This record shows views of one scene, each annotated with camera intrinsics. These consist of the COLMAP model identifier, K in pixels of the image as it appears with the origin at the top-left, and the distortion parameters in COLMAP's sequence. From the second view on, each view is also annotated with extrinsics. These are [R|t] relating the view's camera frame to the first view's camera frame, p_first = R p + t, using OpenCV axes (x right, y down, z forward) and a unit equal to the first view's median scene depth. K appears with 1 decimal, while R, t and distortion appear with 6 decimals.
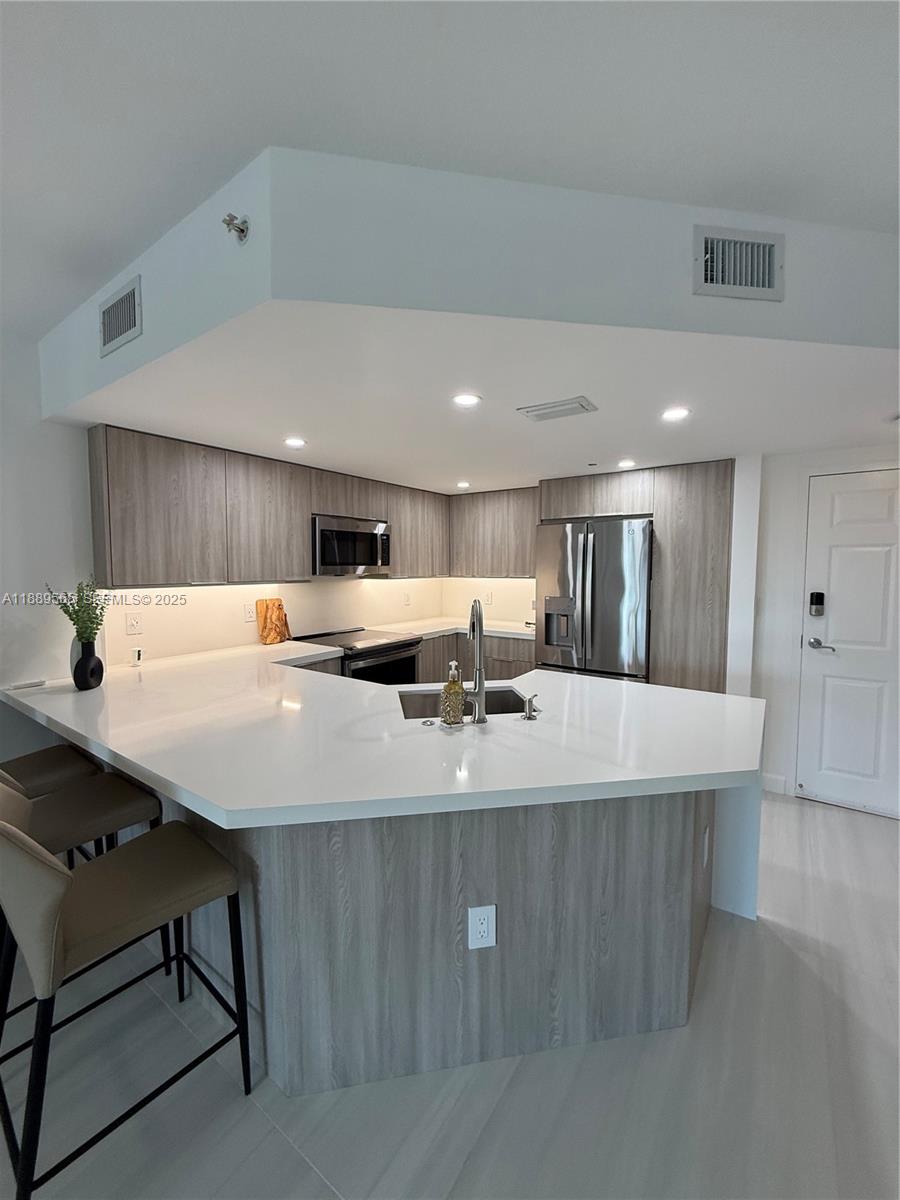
lens RADIAL K [[476.6, 0, 450.0], [0, 476.6, 600.0], [0, 0, 1]] dist [0.000249, 0.000001]
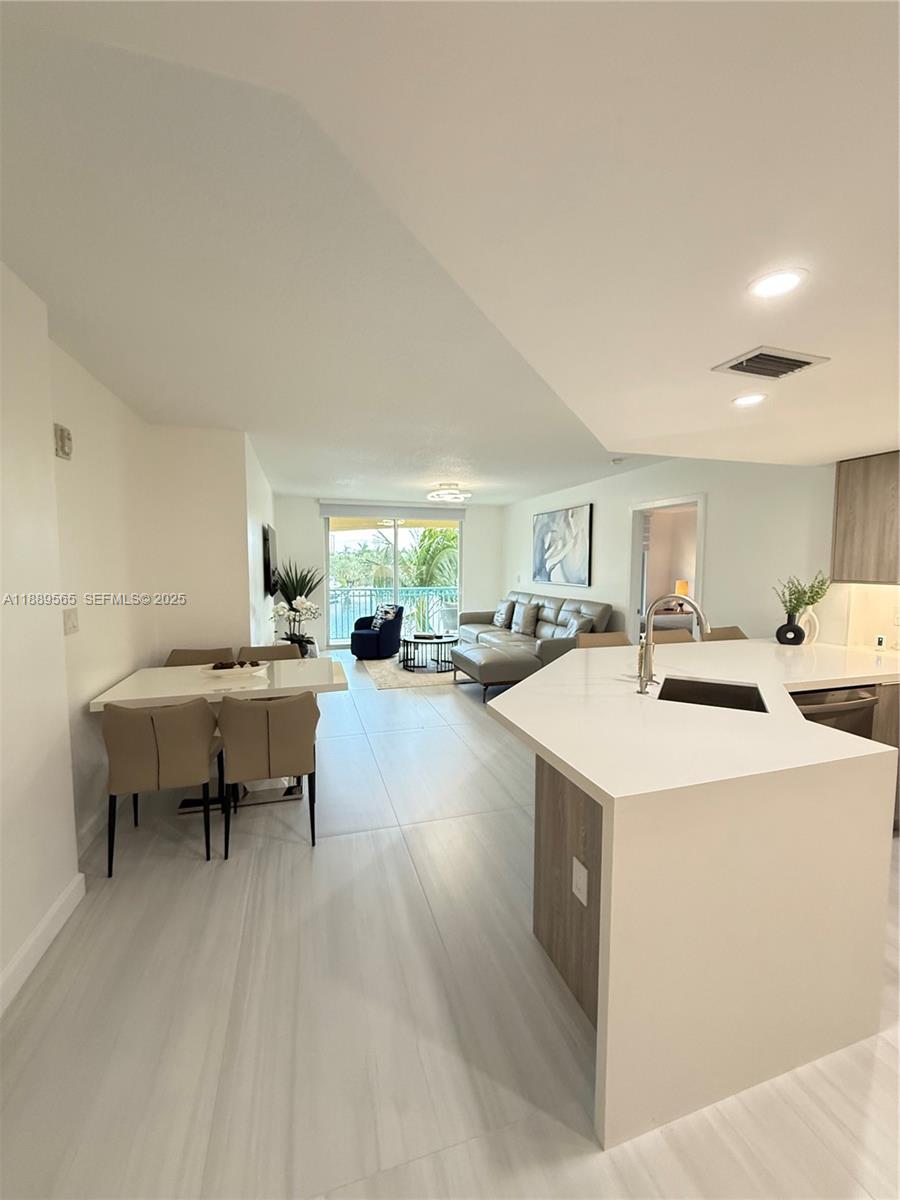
lens RADIAL K [[476.6, 0, 450.0], [0, 476.6, 600.0], [0, 0, 1]] dist [0.000249, 0.000001]
pose [[-0.616760, 0.057087, -0.785078, 0.992270], [-0.052908, 0.992105, 0.113706, -0.068978], [0.785371, 0.111667, -0.608870, 0.944887]]
